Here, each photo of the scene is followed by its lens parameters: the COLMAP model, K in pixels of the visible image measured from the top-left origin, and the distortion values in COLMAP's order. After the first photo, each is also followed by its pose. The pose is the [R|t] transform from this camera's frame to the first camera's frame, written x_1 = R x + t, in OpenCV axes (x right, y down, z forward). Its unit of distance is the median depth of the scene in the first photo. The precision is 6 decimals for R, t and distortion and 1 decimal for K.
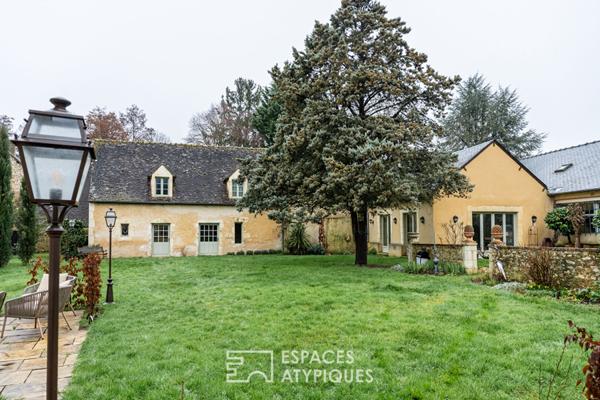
lens RADIAL K [[398.7, 0, 284.4], [0, 398.7, 216.2], [0, 0, 1]] dist [0.000588, 0.000272]
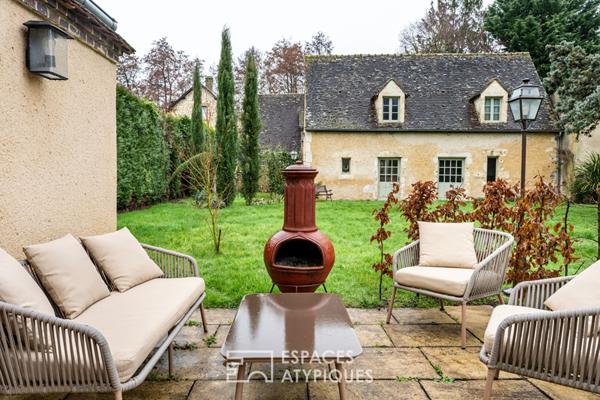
lens RADIAL K [[442.3, 0, 300.0], [0, 442.3, 200.0], [0, 0, 1]] dist [0.002911, 0.001230]
pose [[0.928155, 0.029646, -0.371012, -0.146562], [0.004608, 0.995831, 0.091100, 0.020550], [0.372166, -0.086264, 0.924149, 0.135325]]
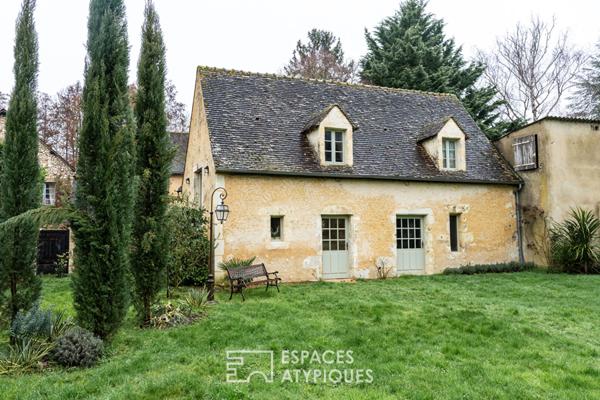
lens RADIAL K [[442.3, 0, 300.0], [0, 442.3, 200.0], [0, 0, 1]] dist [0.002911, 0.001230]
pose [[0.999984, -0.005045, -0.002690, -0.346250], [0.004964, 0.999562, -0.029163, 0.014425], [0.002836, 0.029149, 0.999571, 0.401602]]
